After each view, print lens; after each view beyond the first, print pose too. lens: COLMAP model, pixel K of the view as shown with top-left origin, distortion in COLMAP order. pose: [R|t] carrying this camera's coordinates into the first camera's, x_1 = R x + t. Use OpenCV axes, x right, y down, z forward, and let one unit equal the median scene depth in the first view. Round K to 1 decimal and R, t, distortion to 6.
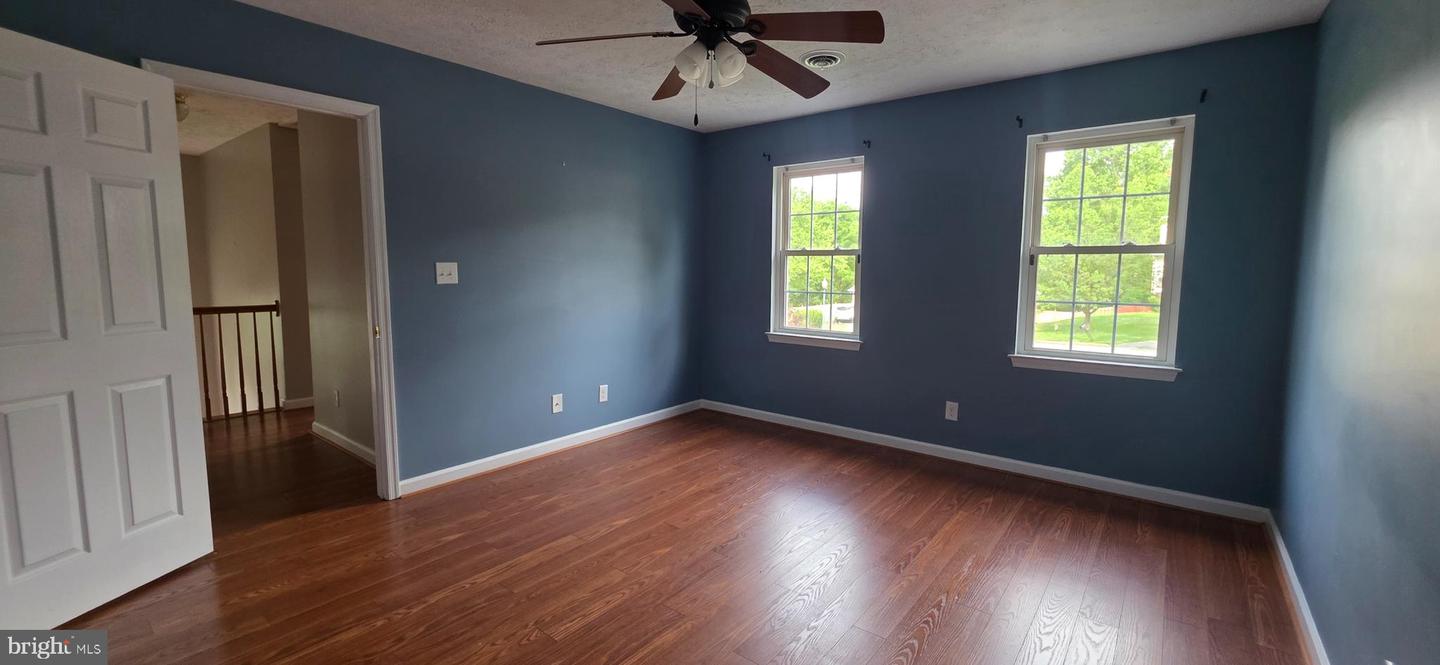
lens RADIAL K [[579.1, 0, 718.1], [0, 579.1, 322.9], [0, 0, 1]] dist [0.000324, -0.000236]
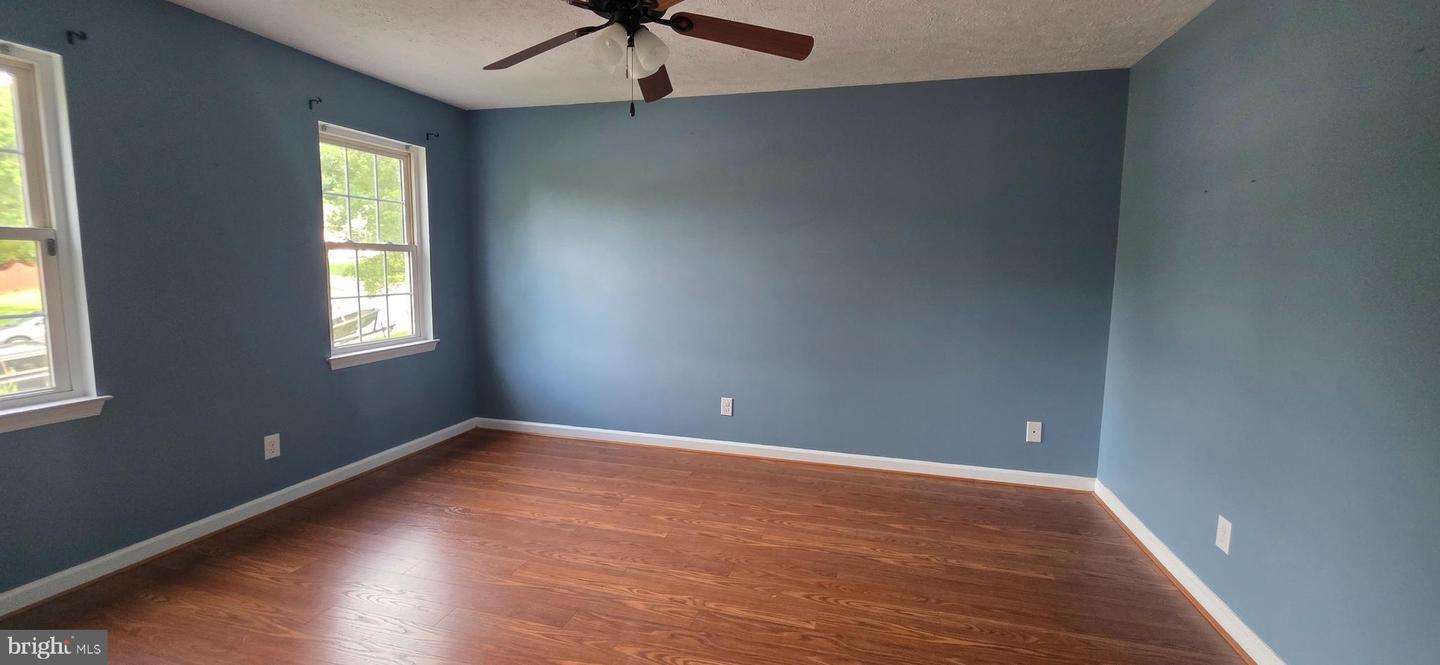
lens RADIAL K [[579.1, 0, 718.1], [0, 579.1, 322.9], [0, 0, 1]] dist [0.000324, -0.000236]
pose [[-0.389993, -0.091326, 0.916278, -0.615303], [0.095635, 0.985671, 0.138947, -0.074203], [-0.915838, 0.141816, -0.375671, 0.839732]]
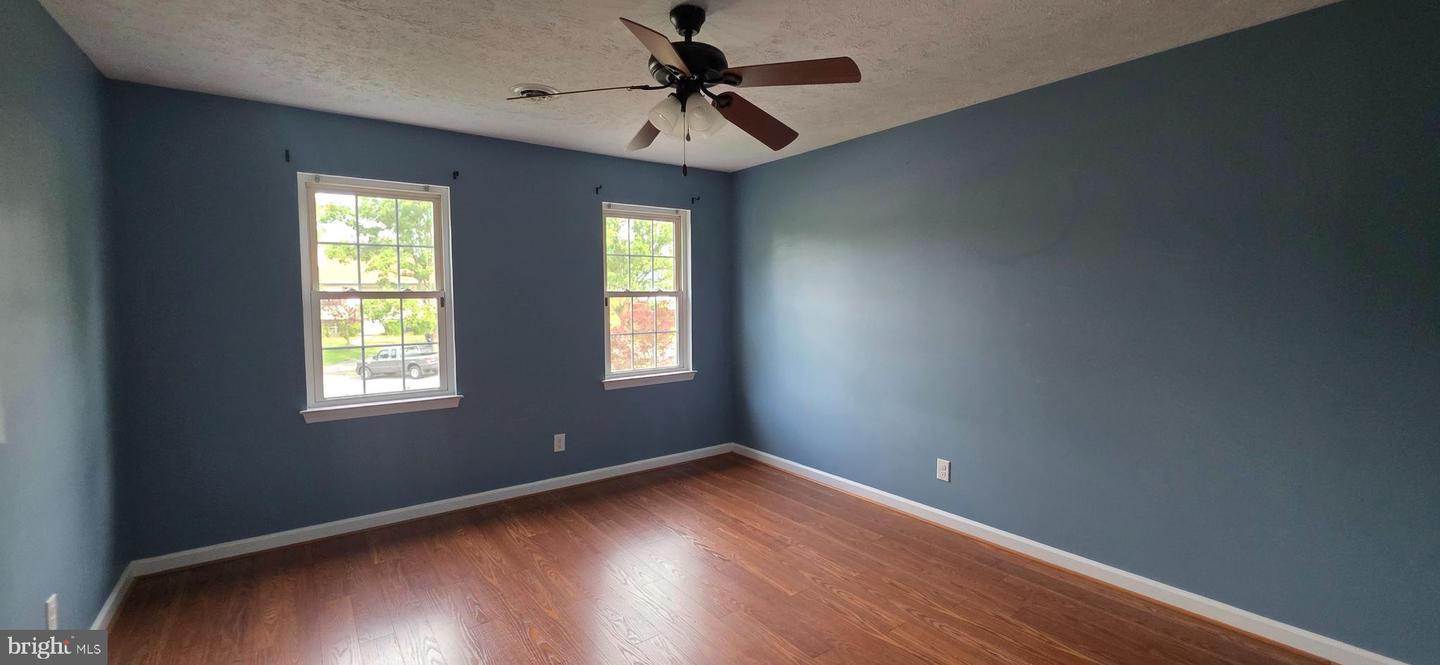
lens RADIAL K [[579.1, 0, 718.1], [0, 579.1, 322.9], [0, 0, 1]] dist [0.000324, -0.000236]
pose [[0.260904, -0.039698, 0.964548, -0.625858], [0.115772, 0.993230, 0.009563, -0.051207], [-0.958398, 0.109173, 0.263733, 0.484100]]
